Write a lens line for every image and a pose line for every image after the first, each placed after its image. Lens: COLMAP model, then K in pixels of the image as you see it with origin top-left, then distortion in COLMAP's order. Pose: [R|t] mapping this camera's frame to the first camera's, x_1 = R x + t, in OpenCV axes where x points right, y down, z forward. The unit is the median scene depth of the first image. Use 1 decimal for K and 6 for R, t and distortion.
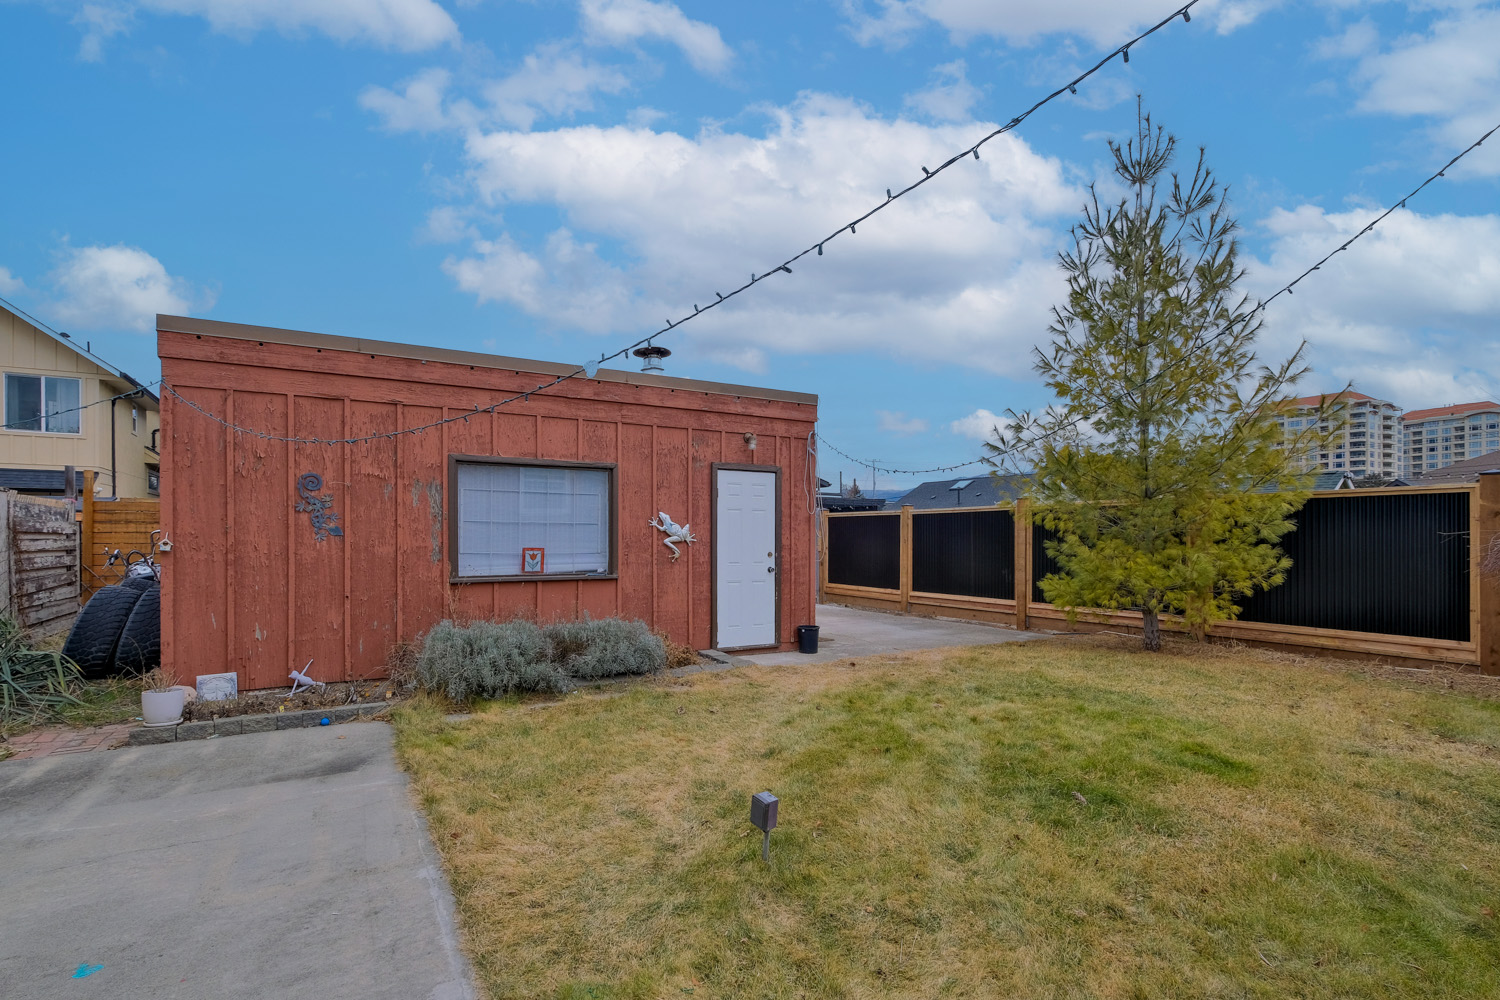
lens RADIAL K [[698.7, 0, 764.9], [0, 698.7, 534.7], [0, 0, 1]] dist [0.001269, 0.000673]
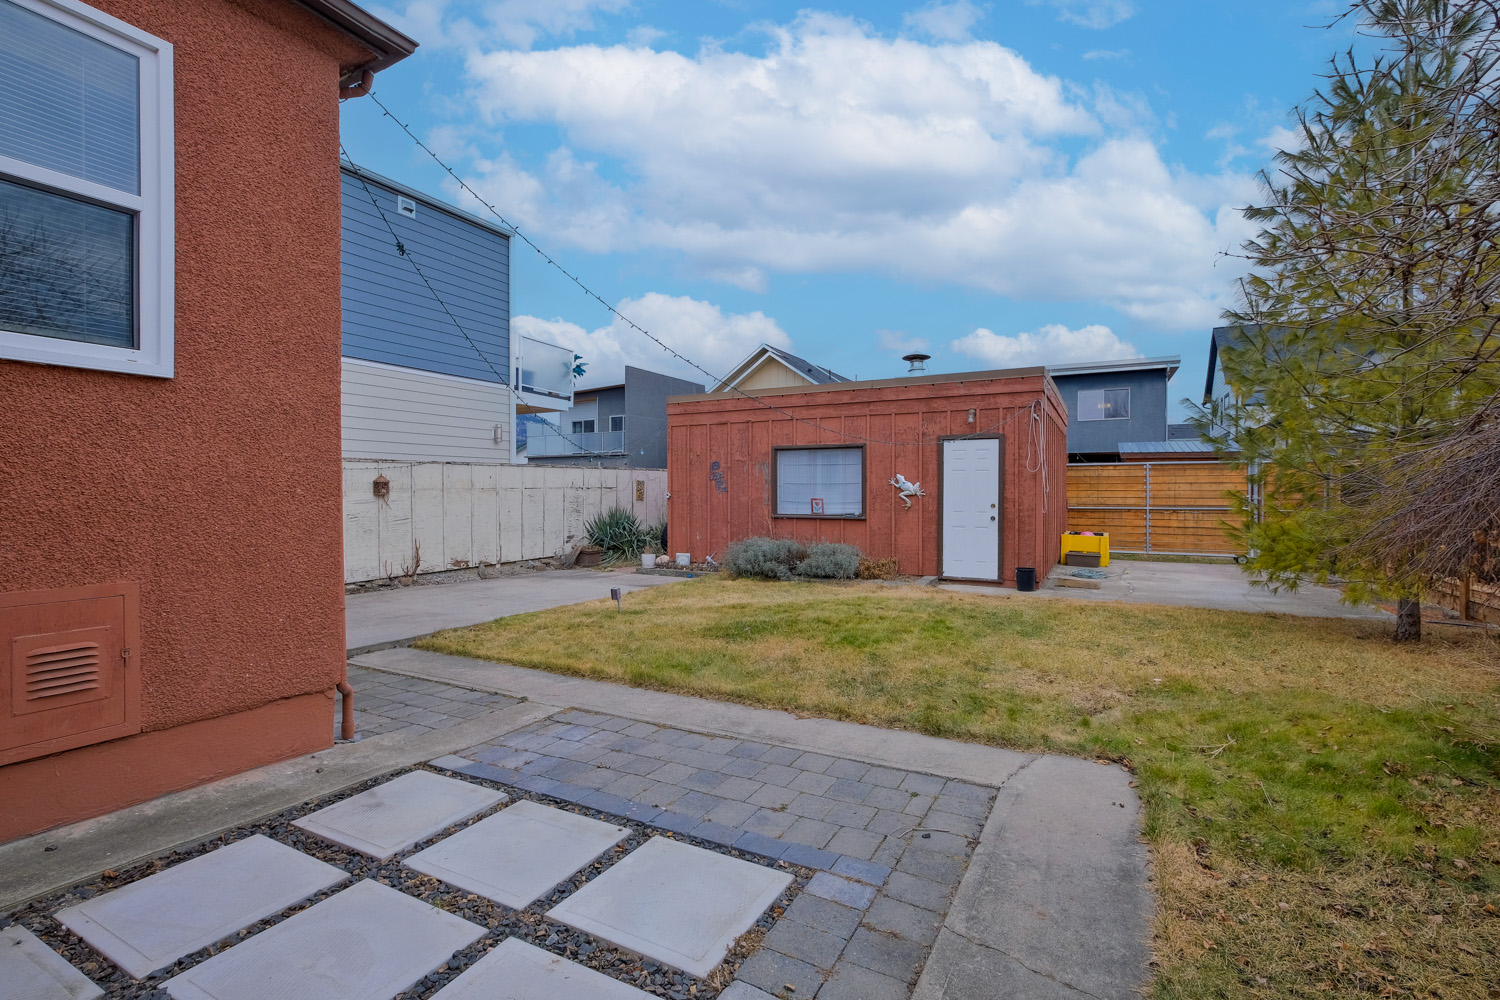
lens RADIAL K [[698.7, 0, 756.9], [0, 698.7, 495.7], [0, 0, 1]] dist [0.001269, 0.000673]
pose [[0.540627, 0.006764, -0.841235, 0.913463], [0.006904, 0.999898, 0.012477, -0.008728], [0.841234, -0.012553, 0.540525, -0.009135]]
